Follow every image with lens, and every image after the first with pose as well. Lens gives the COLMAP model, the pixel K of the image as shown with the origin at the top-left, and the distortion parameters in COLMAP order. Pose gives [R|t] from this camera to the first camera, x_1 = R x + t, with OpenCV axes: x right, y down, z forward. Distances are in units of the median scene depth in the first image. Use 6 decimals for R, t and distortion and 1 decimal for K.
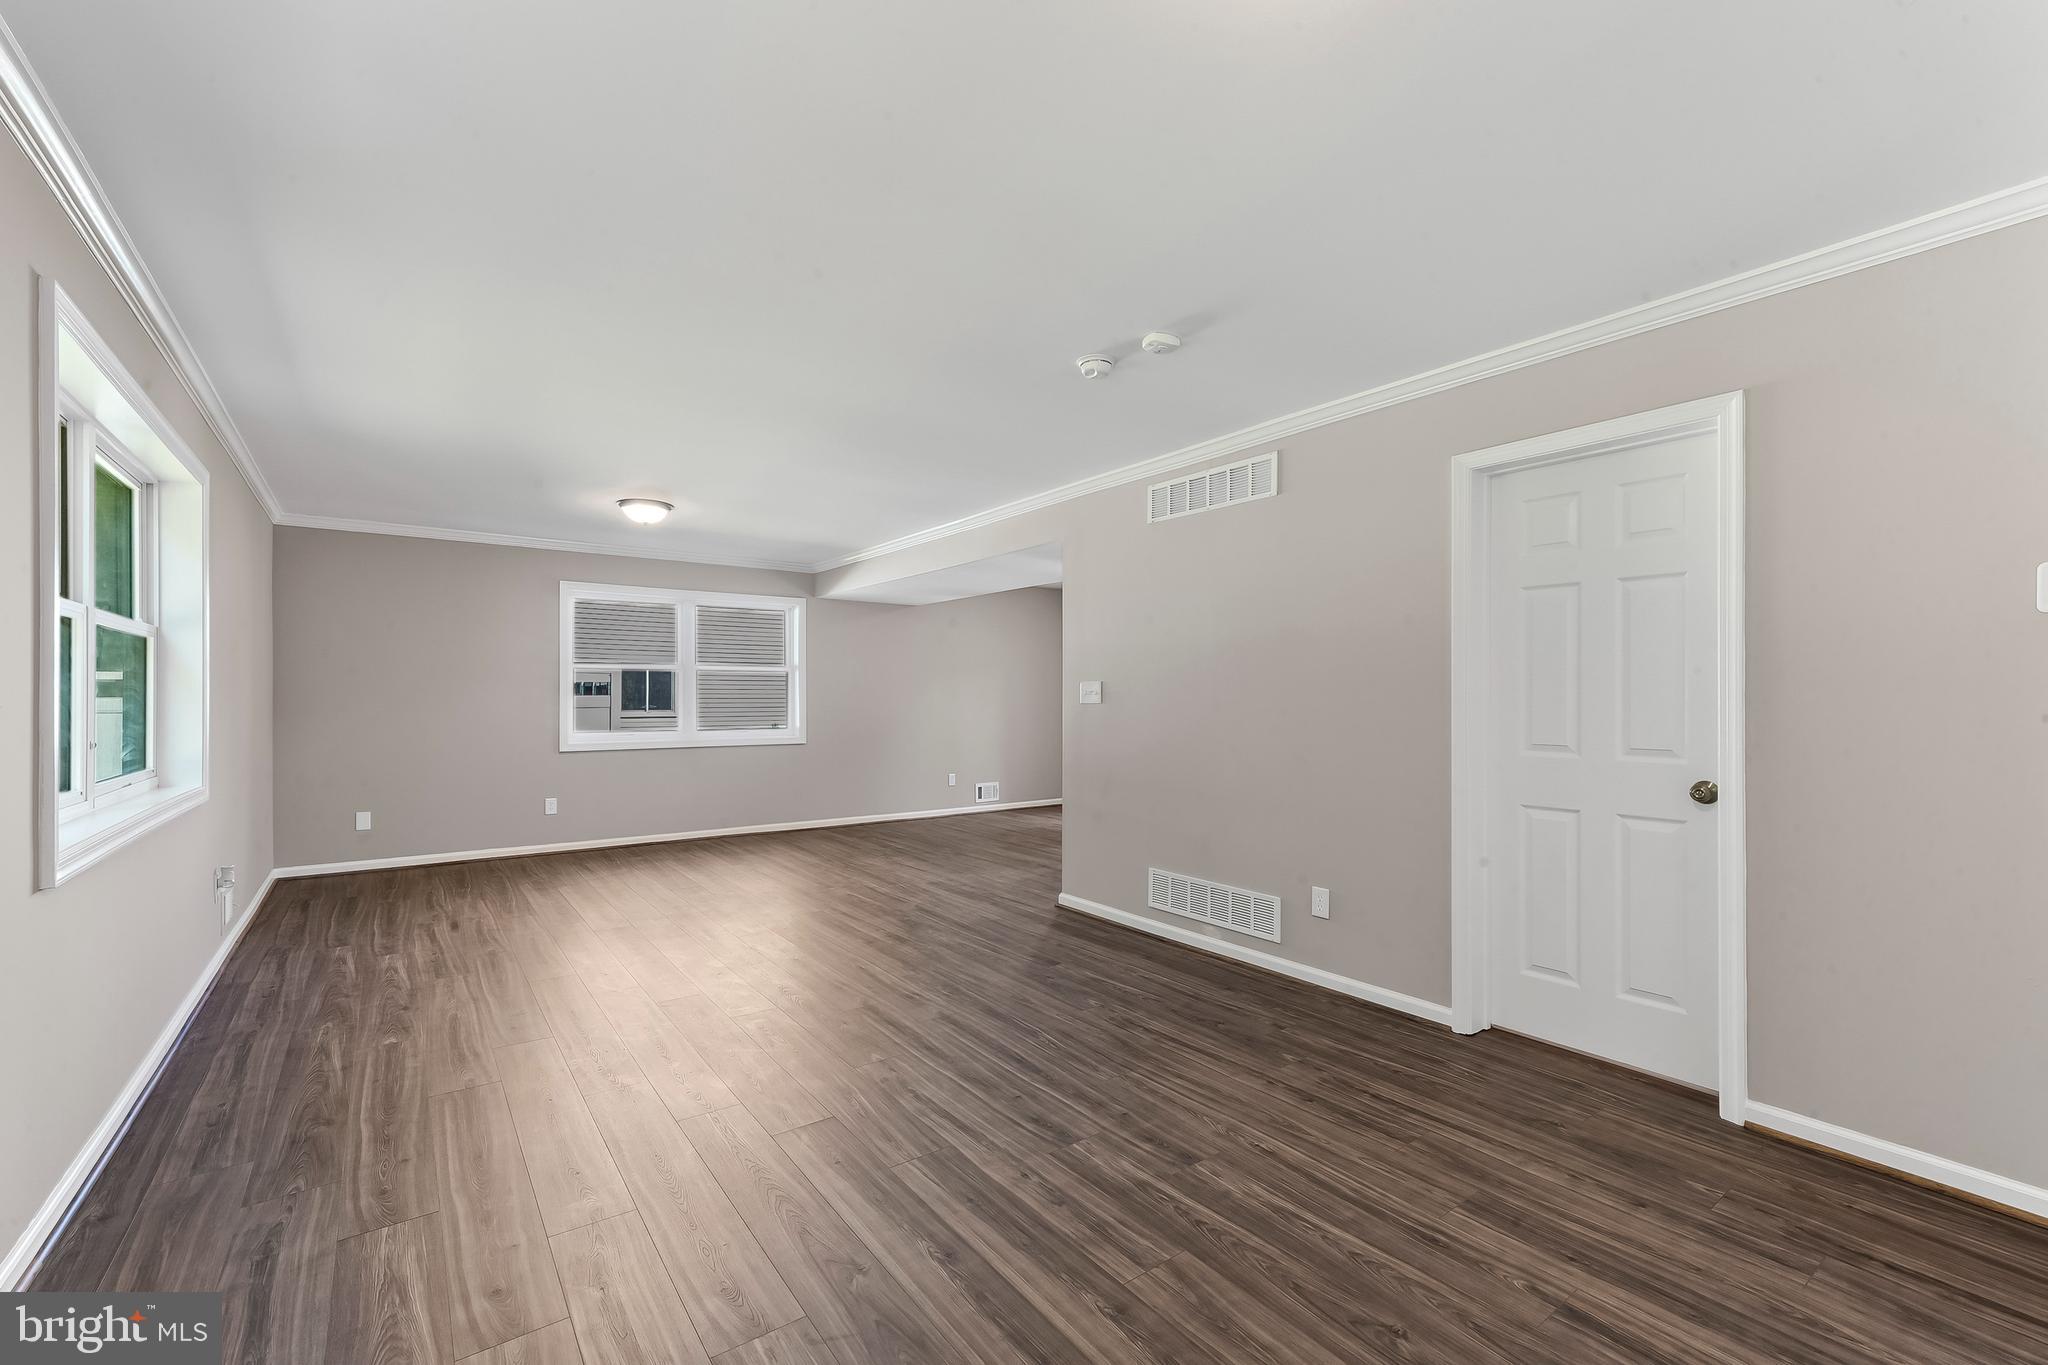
lens RADIAL K [[860.8, 0, 1024.5], [0, 860.8, 694.0], [0, 0, 1]] dist [0.012244, 0.000212]
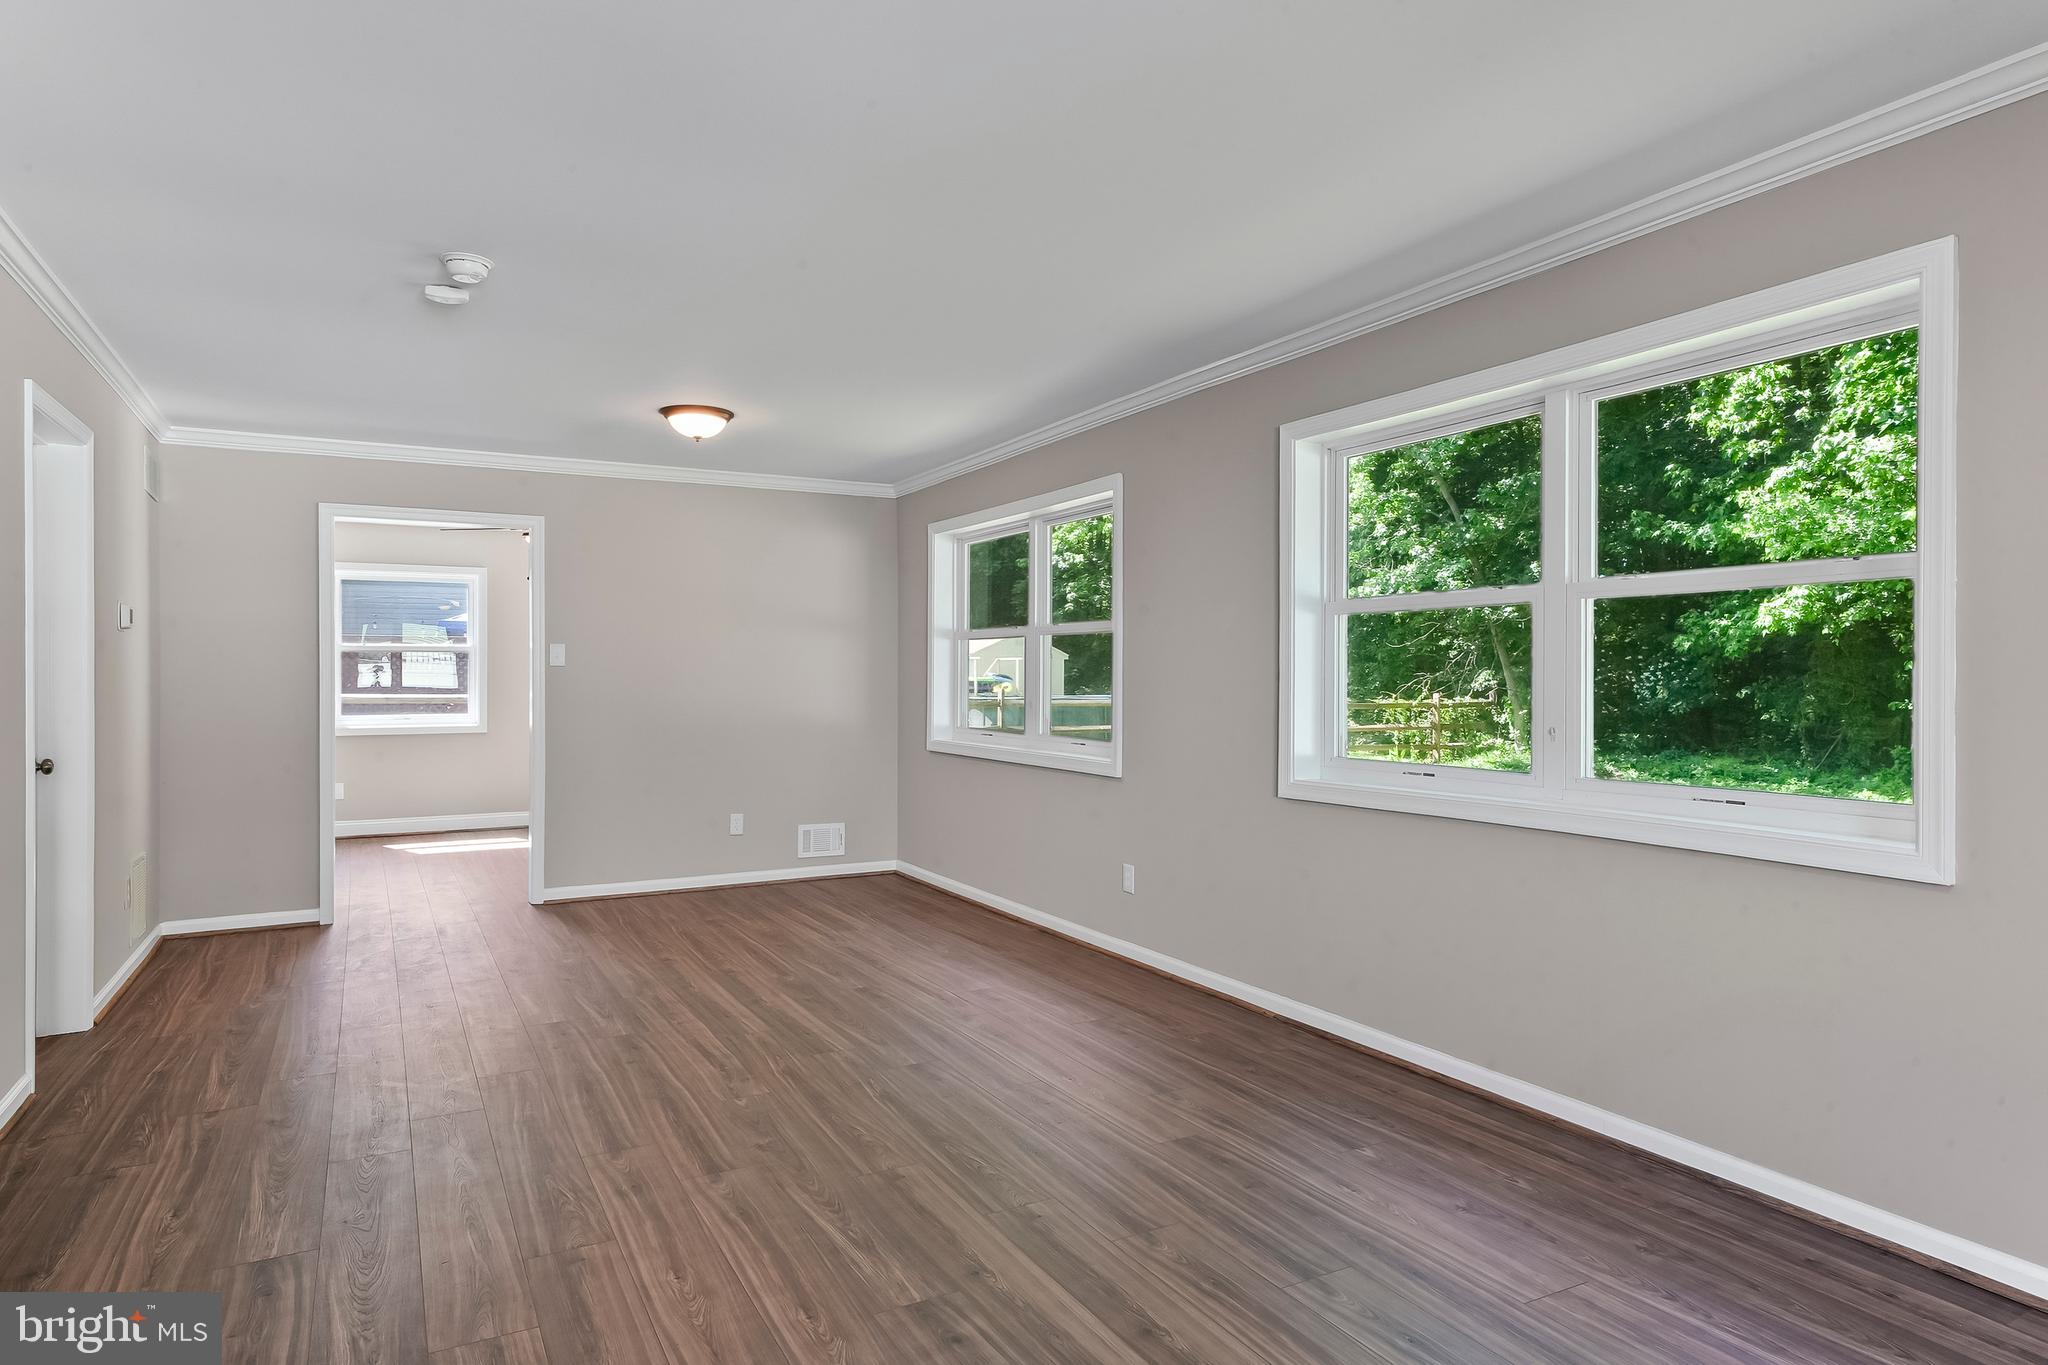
lens RADIAL K [[1168.5, 0, 1024.0], [0, 1168.5, 682.5], [0, 0, 1]] dist [0.047155, 0.000105]
pose [[-0.991819, 0.001087, 0.127651, -0.630743], [0.001089, 0.999999, -0.000054, 0.004570], [-0.127651, 0.000086, -0.991819, 2.234932]]
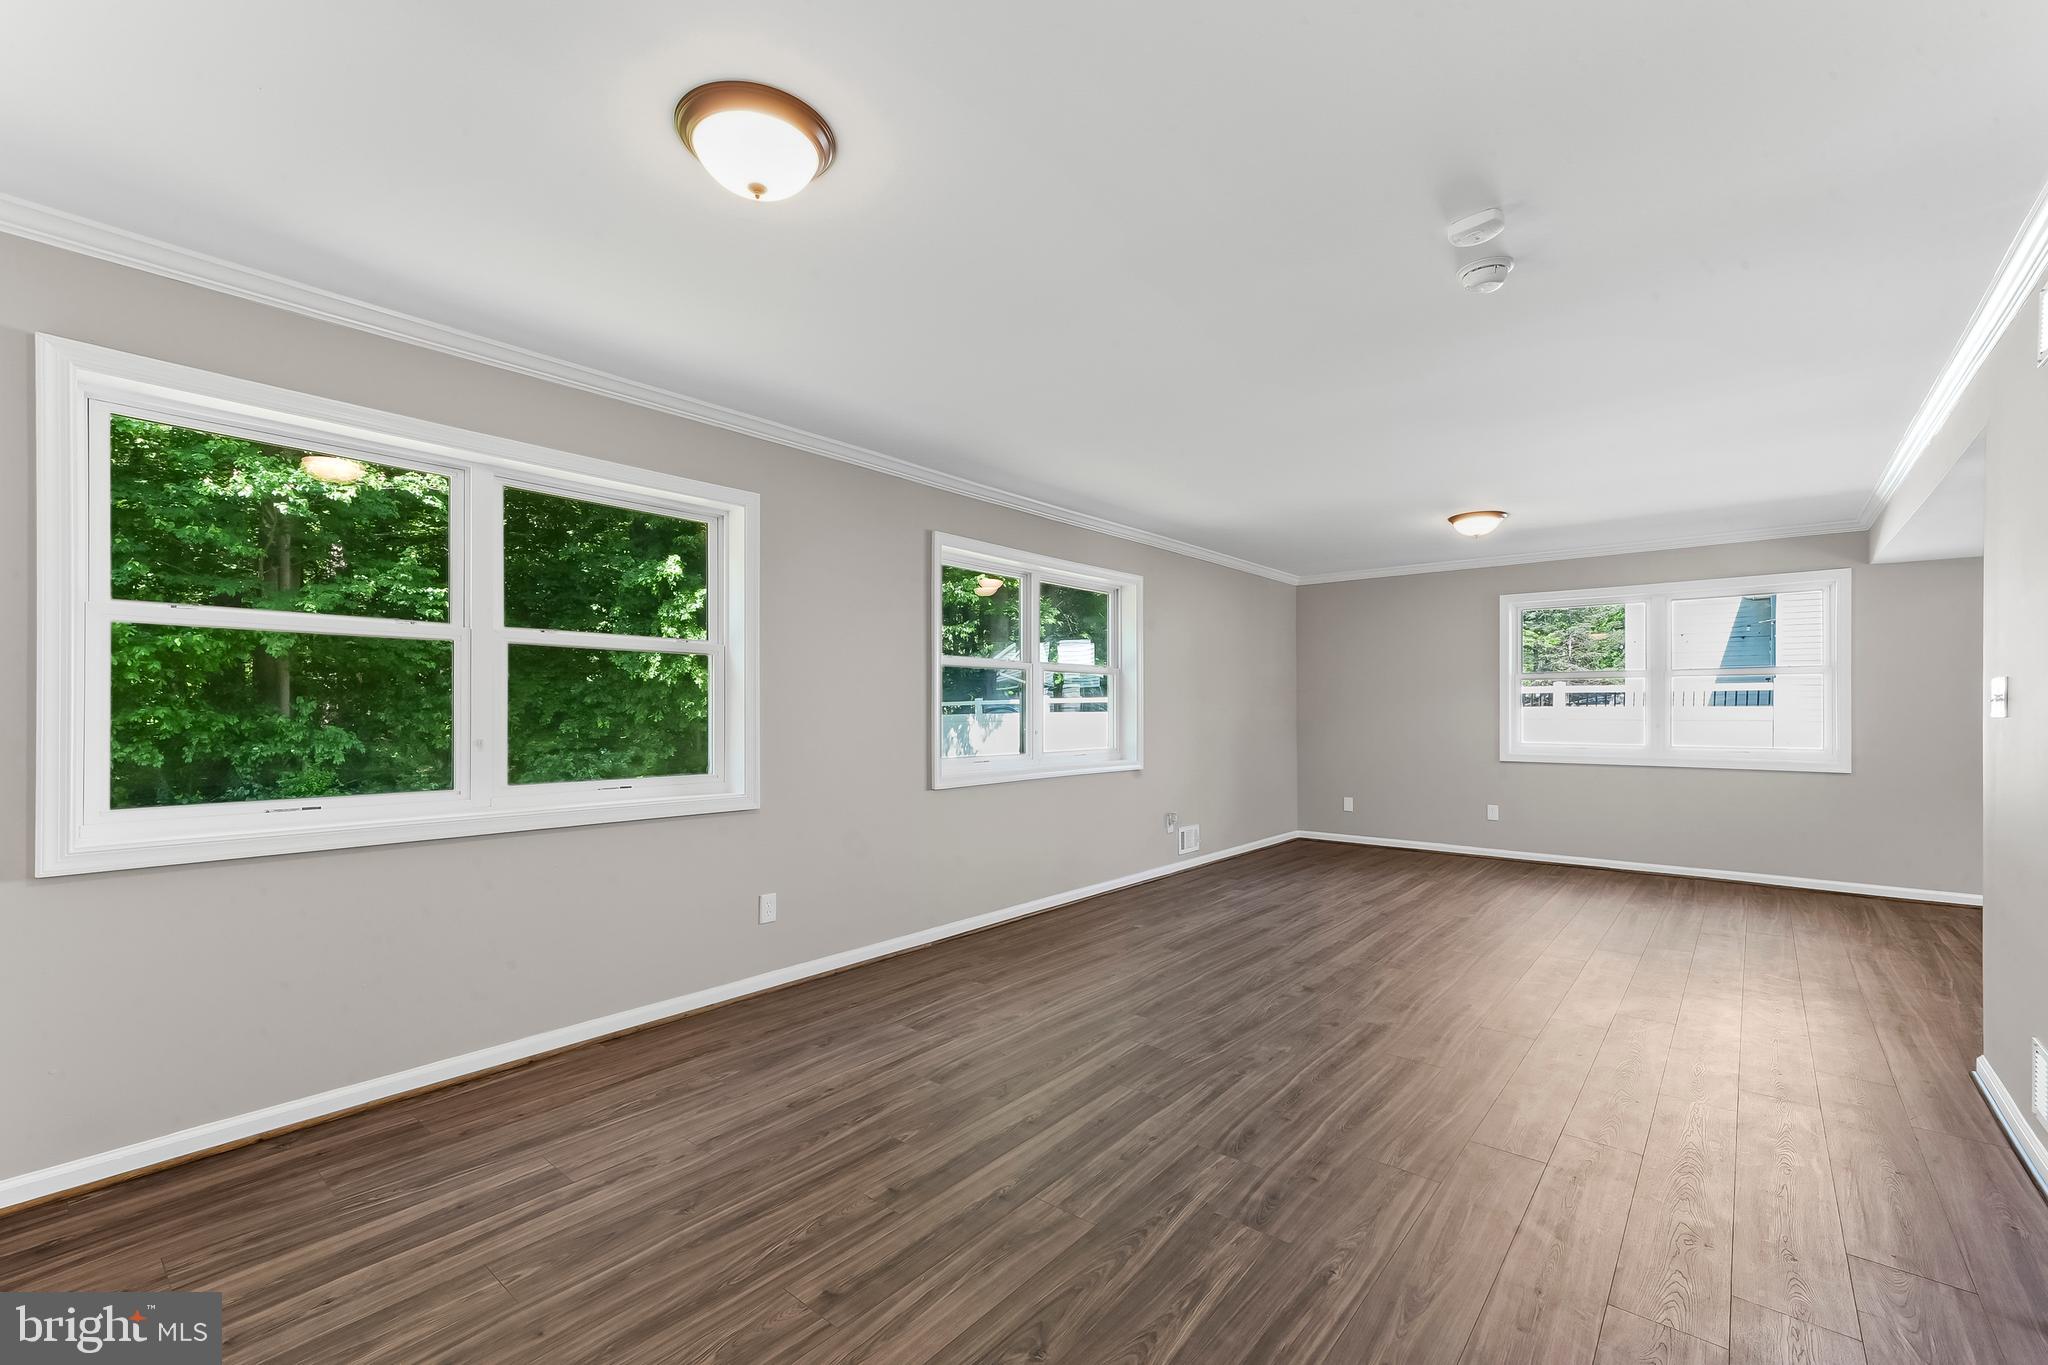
lens RADIAL K [[864.4, 0, 995.5], [0, 864.4, 711.6], [0, 0, 1]] dist [0.021296, 0.000026]
pose [[0.220900, 0.000480, -0.975296, 0.824382], [0.004982, 0.999986, 0.001620, 0.006910], [0.975284, -0.005216, 0.220894, 0.444087]]
